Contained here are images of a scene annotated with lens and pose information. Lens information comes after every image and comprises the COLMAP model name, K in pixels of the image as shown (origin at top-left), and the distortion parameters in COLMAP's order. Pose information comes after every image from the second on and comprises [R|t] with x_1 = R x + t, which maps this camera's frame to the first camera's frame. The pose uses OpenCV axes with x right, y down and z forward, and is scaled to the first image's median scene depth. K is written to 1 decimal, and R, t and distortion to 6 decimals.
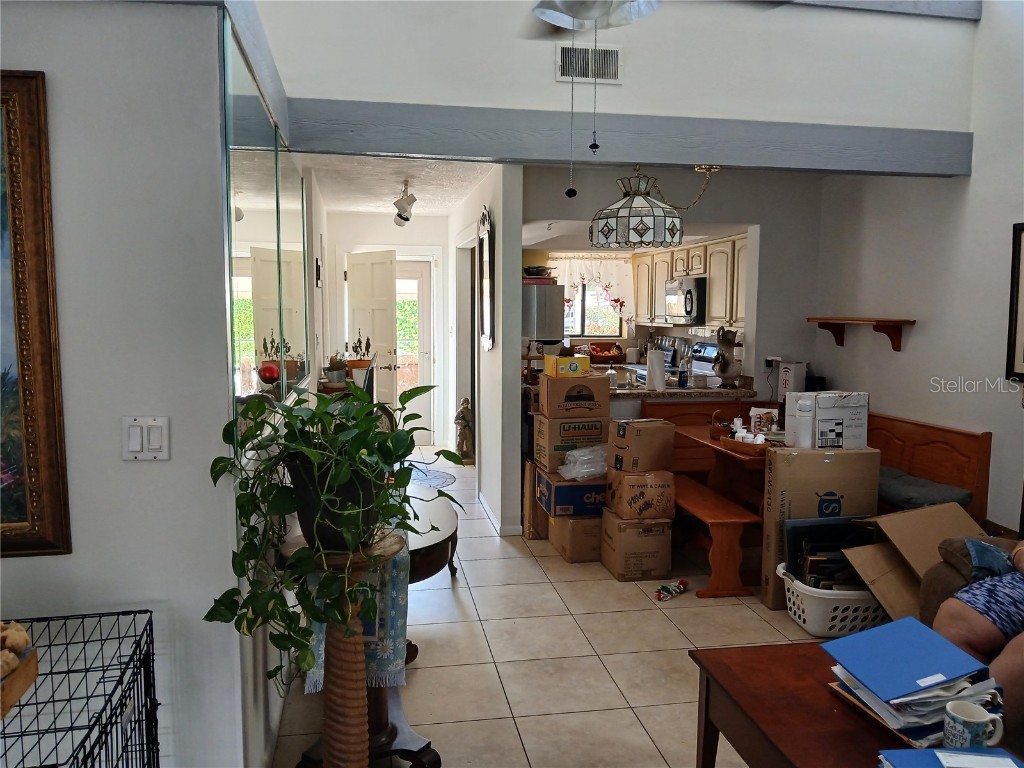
lens RADIAL K [[782.7, 0, 513.2], [0, 782.7, 390.4], [0, 0, 1]] dist [0.088414, -0.154602]
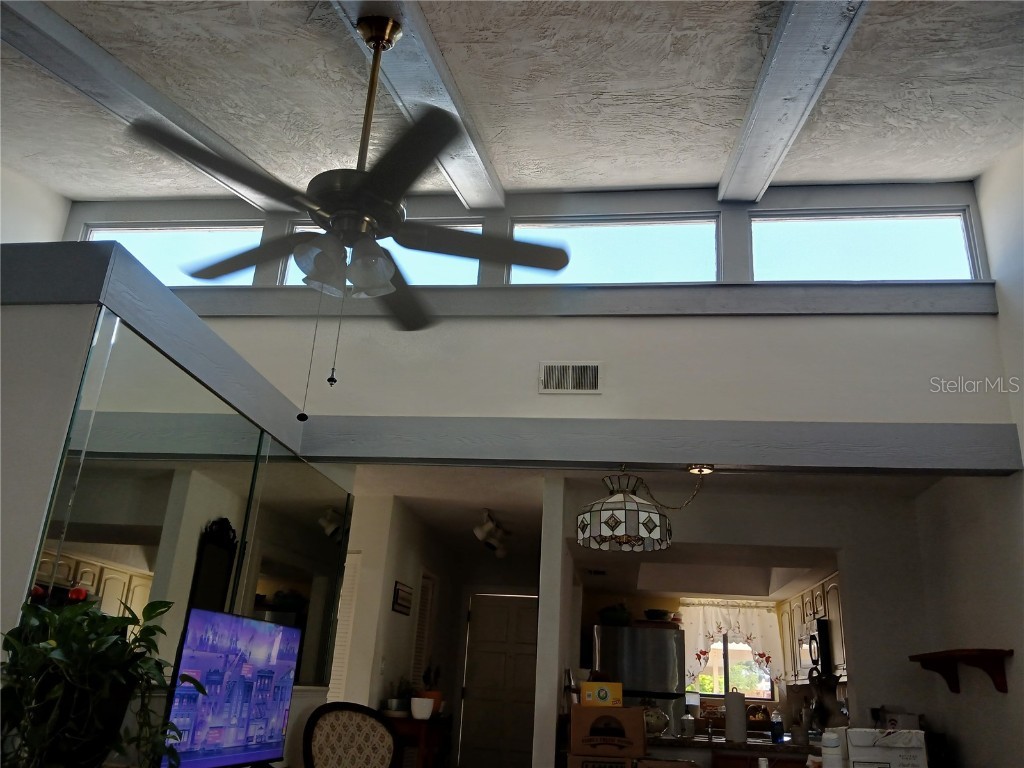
lens RADIAL K [[782.7, 0, 513.2], [0, 782.7, 390.4], [0, 0, 1]] dist [0.088414, -0.154602]
pose [[0.956267, -0.059590, -0.286362, 0.232583], [-0.077190, 0.892909, -0.443572, 0.062356], [0.282127, 0.446277, 0.849259, 0.047178]]
